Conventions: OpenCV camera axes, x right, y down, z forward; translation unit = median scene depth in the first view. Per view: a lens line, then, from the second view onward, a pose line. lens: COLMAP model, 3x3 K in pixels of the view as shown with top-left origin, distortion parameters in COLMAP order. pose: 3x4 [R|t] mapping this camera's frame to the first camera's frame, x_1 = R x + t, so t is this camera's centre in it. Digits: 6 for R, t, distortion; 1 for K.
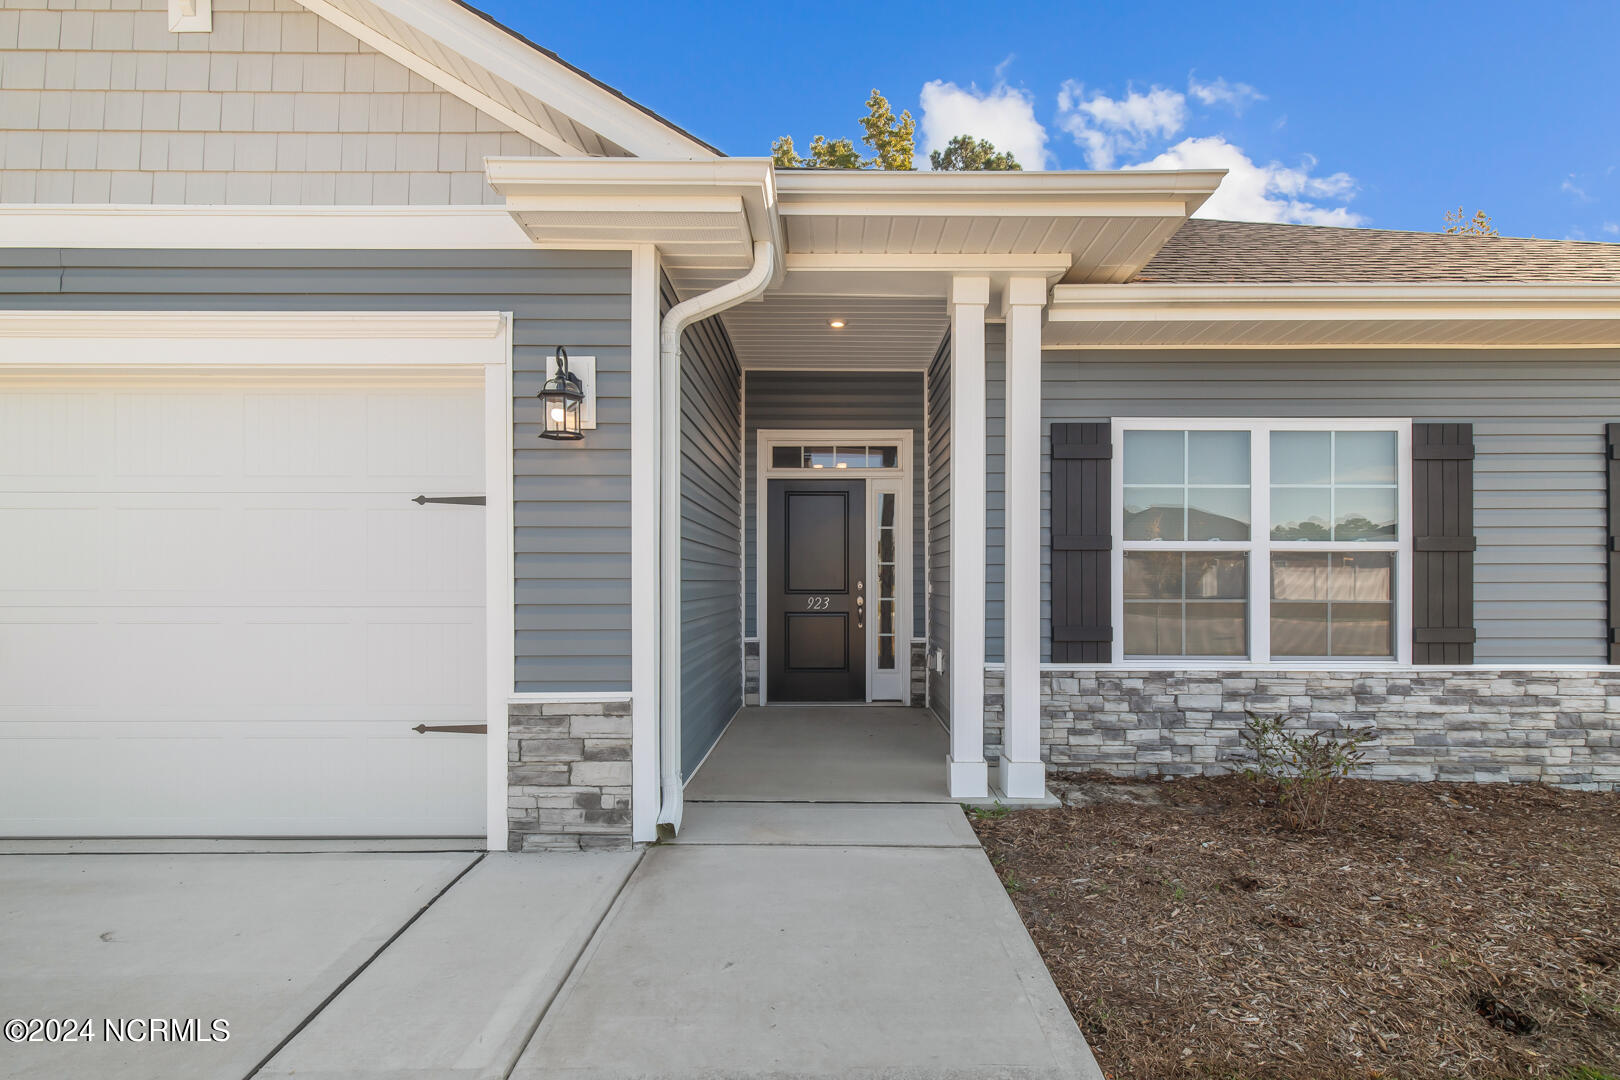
lens RADIAL K [[698.6, 0, 820.9], [0, 698.6, 560.7], [0, 0, 1]] dist [0.005071, 0.000370]
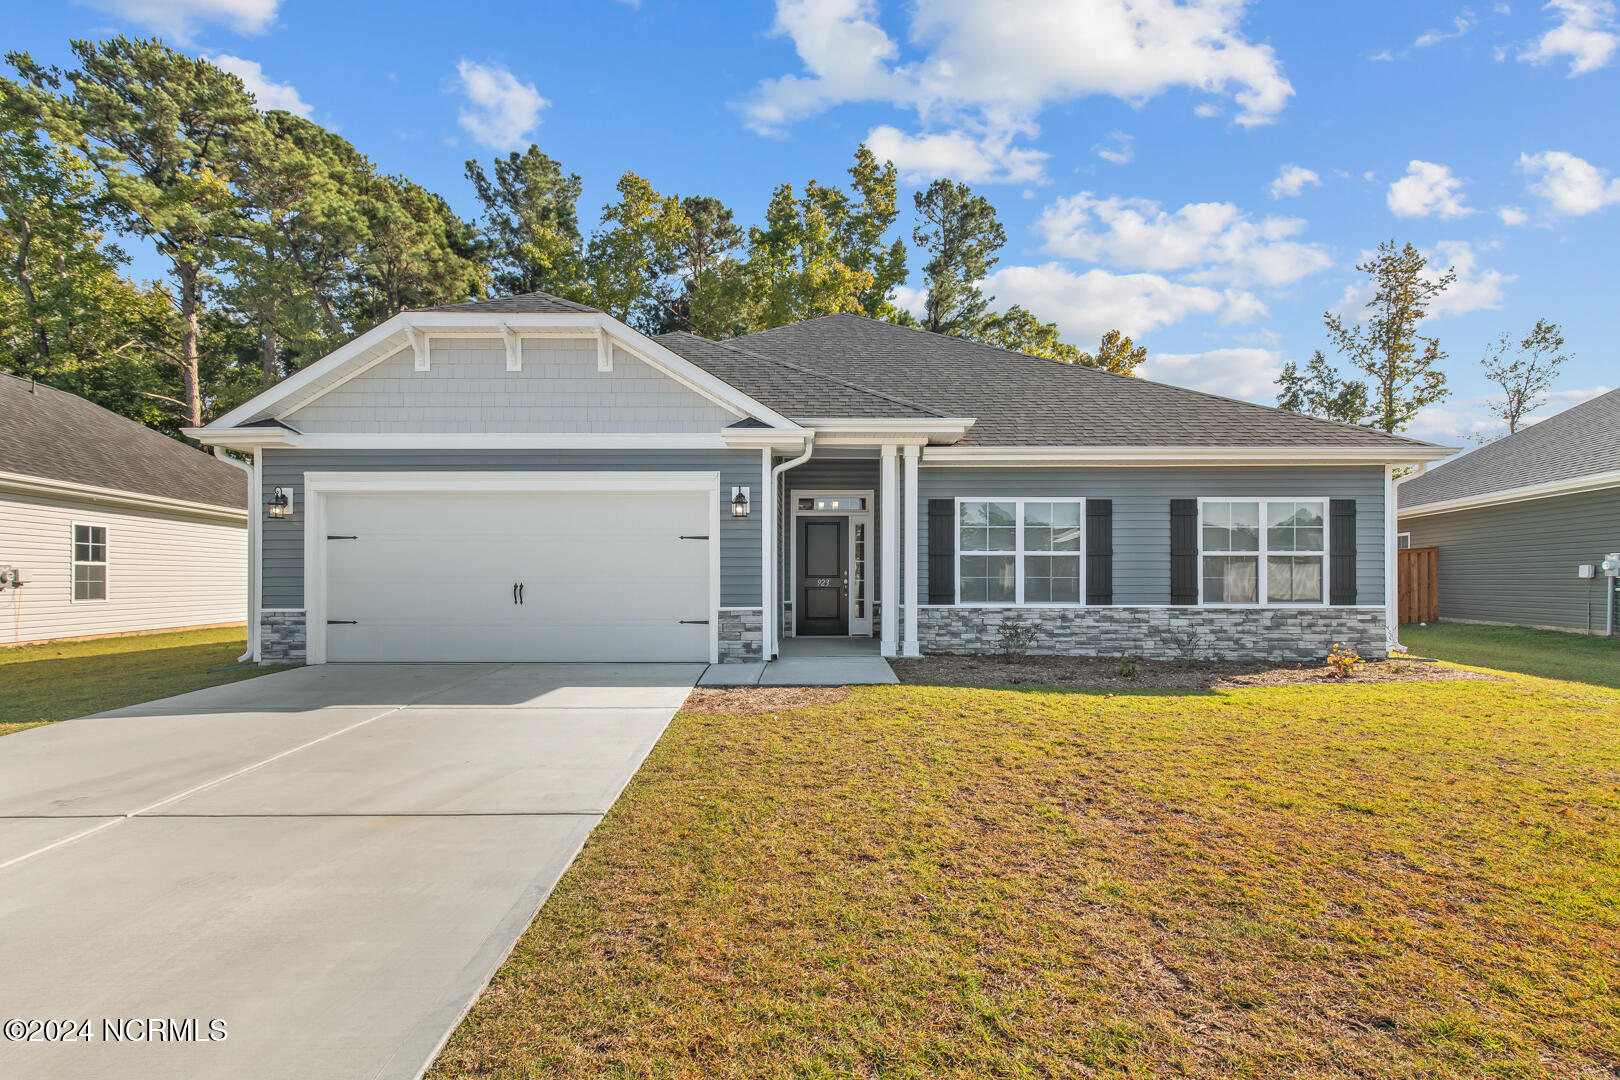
lens RADIAL K [[677.0, 0, 810.0], [0, 677.0, 540.0], [0, 0, 1]] dist [0.004194, -0.000137]
pose [[0.999980, -0.000715, -0.006290, -0.043787], [0.000539, 0.999609, -0.027970, -0.003158], [0.006308, 0.027966, 0.999589, -1.228026]]
